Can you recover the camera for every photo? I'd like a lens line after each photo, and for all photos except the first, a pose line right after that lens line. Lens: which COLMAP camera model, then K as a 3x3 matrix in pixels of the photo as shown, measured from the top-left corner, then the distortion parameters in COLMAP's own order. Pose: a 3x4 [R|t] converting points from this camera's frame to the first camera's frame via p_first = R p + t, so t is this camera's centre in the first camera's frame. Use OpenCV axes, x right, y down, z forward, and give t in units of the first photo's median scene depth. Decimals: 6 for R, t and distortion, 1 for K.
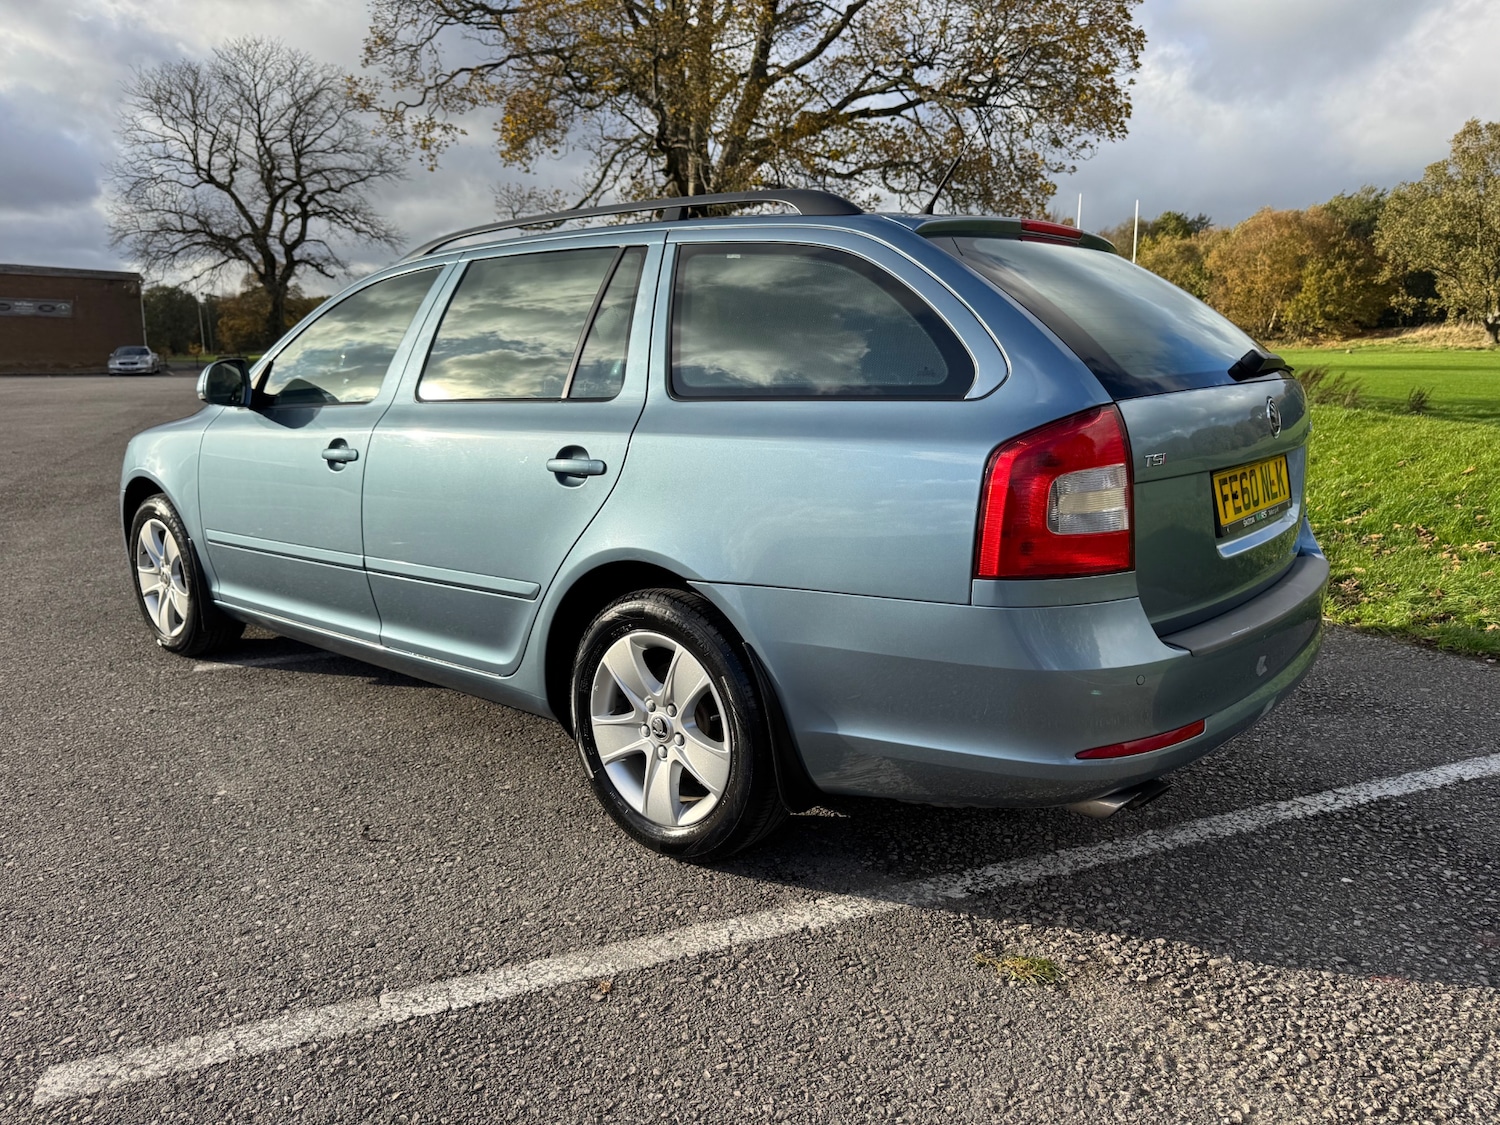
lens RADIAL K [[1067.0, 0, 750.0], [0, 1067.0, 562.5], [0, 0, 1]] dist [0.007094, -0.006650]
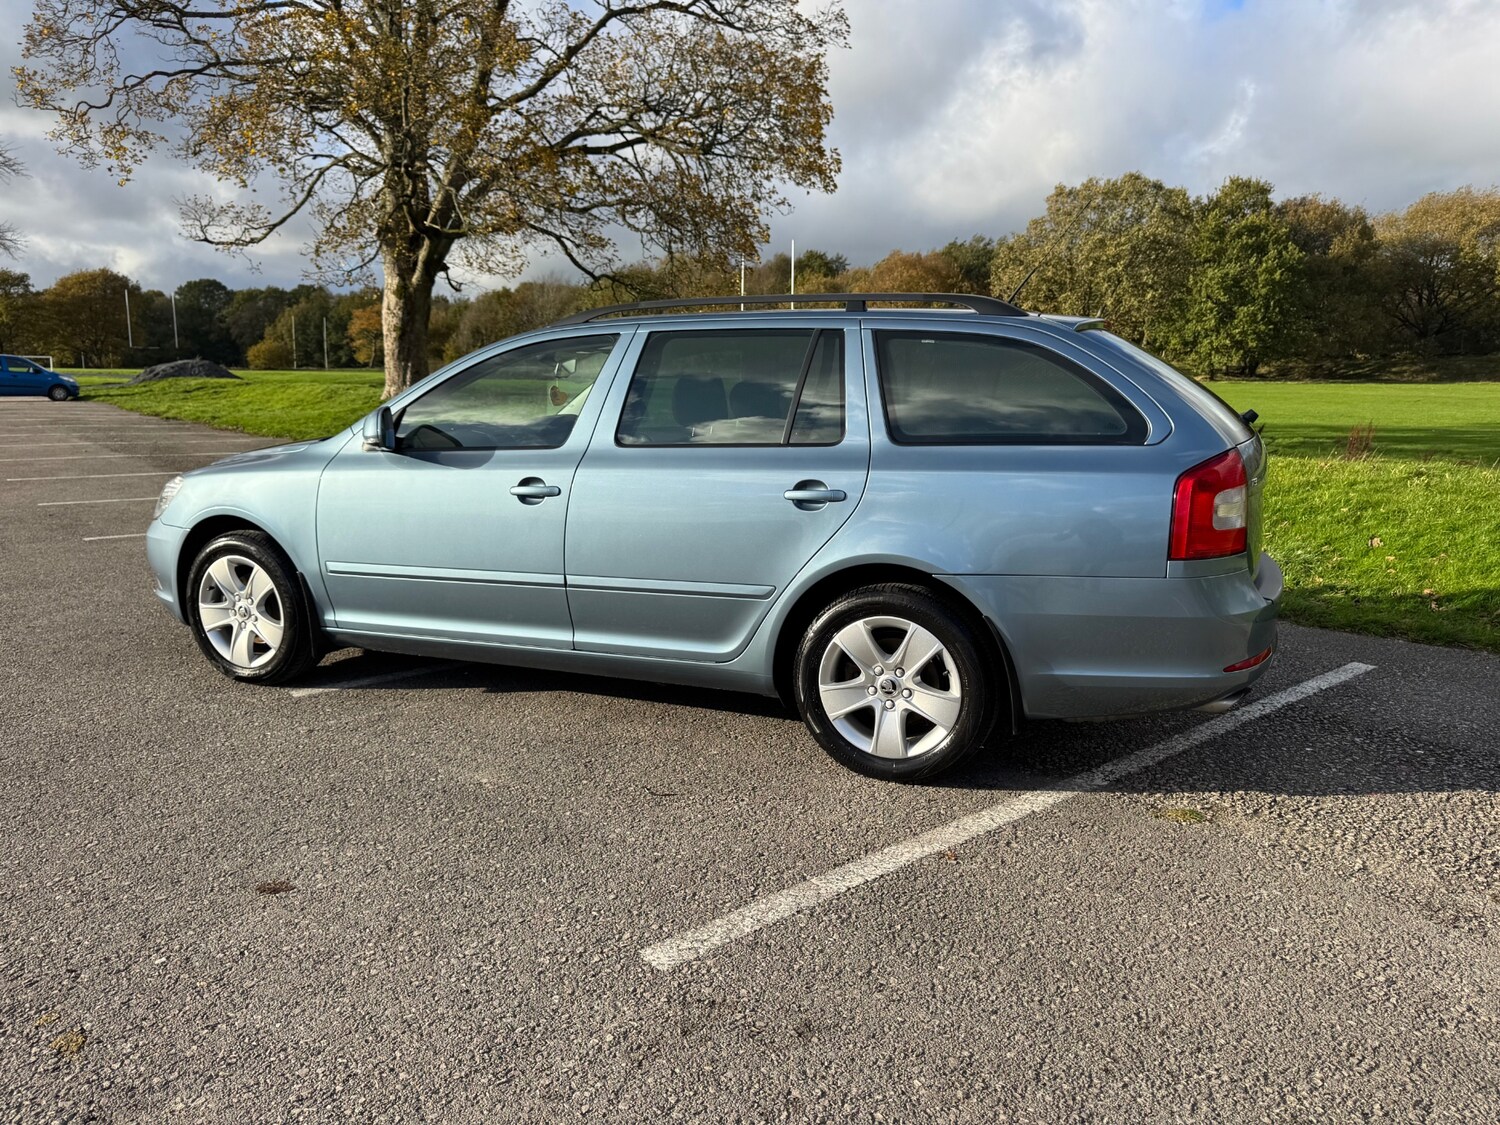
lens RADIAL K [[1064.1, 0, 750.0], [0, 1064.1, 562.5], [0, 0, 1]] dist [0.016702, -0.017684]
pose [[0.952944, -0.041451, 0.300298, -0.514789], [0.047617, 0.998778, -0.013239, 0.005362], [-0.299382, 0.026915, 0.953754, -0.188388]]
